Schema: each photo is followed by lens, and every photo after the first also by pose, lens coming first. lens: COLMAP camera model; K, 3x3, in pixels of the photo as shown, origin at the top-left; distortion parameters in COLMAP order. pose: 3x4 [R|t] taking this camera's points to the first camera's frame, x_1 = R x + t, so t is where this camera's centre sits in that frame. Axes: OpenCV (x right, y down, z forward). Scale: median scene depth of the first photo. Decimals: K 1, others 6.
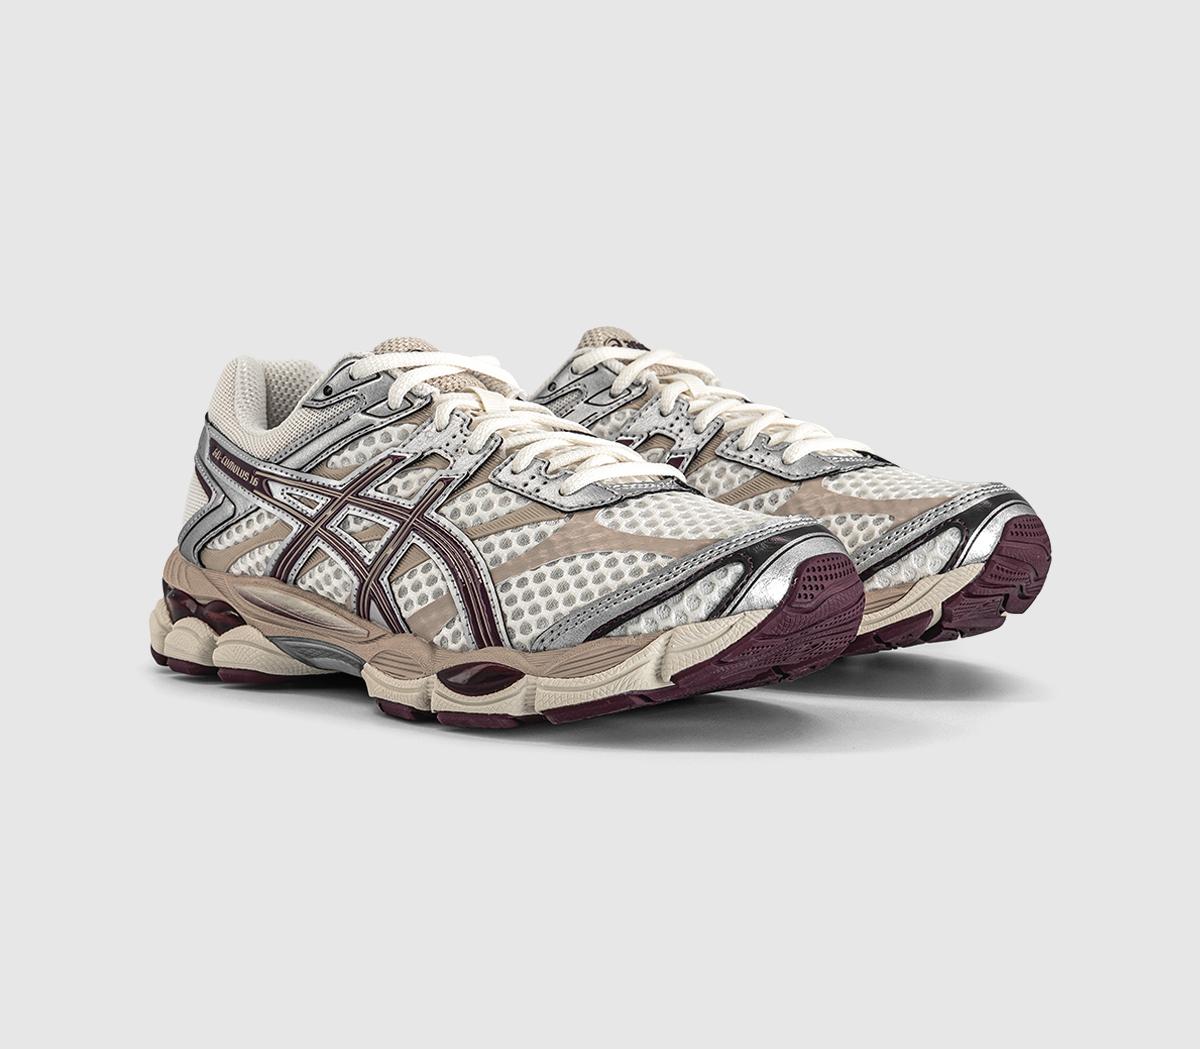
lens RADIAL K [[2169.3, 0, 600.0], [0, 2169.3, 524.5], [0, 0, 1]] dist [-0.003790, -0.009125]
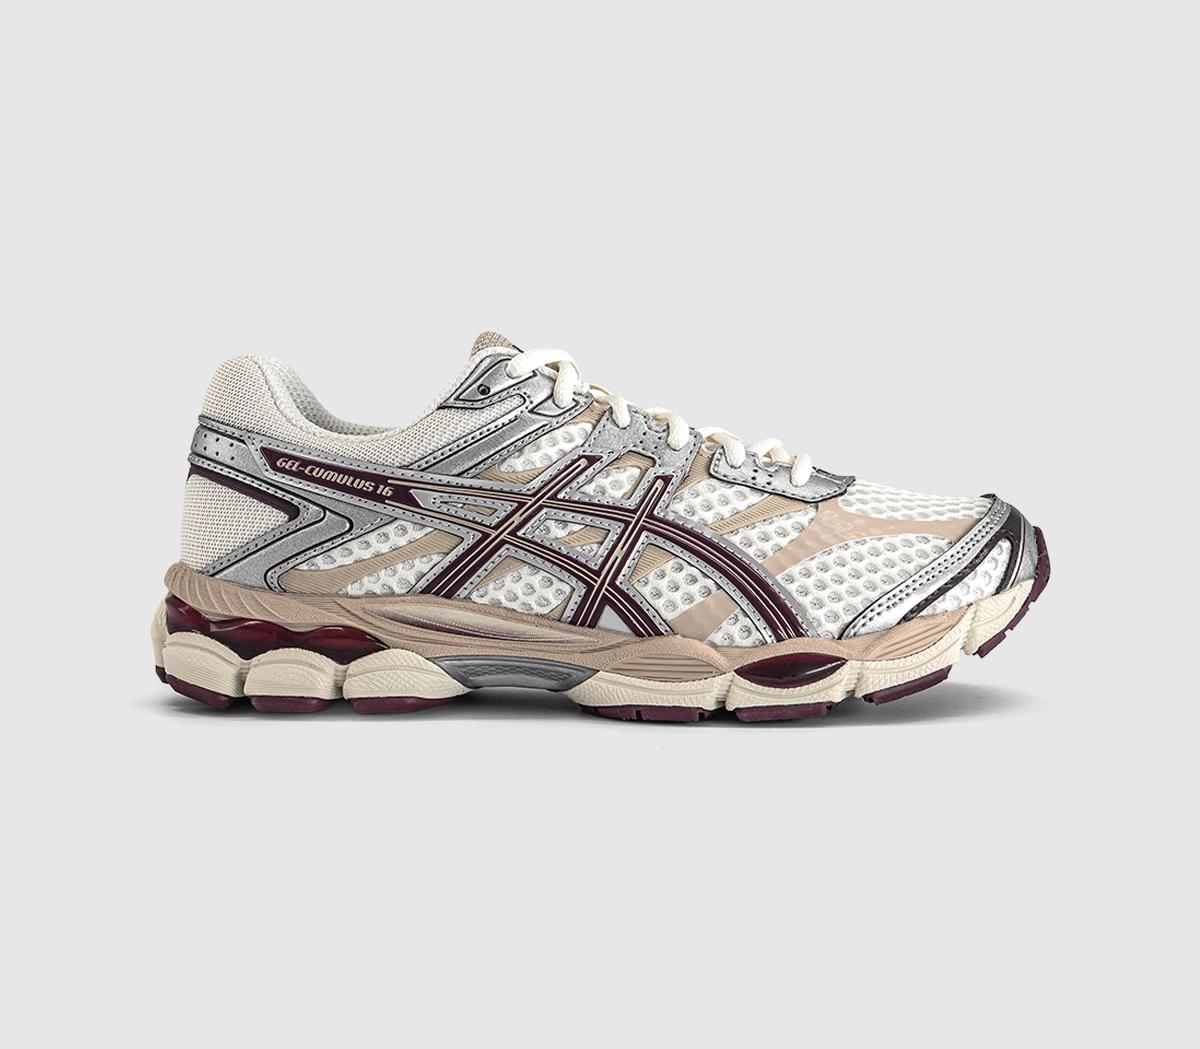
lens RADIAL K [[2169.3, 0, 600.0], [0, 2169.3, 524.5], [0, 0, 1]] dist [-0.003790, -0.009125]
pose [[0.781836, -0.050558, 0.621431, -0.688259], [0.054472, 0.998435, 0.012697, -0.013079], [-0.621100, 0.023924, 0.783366, 0.243273]]
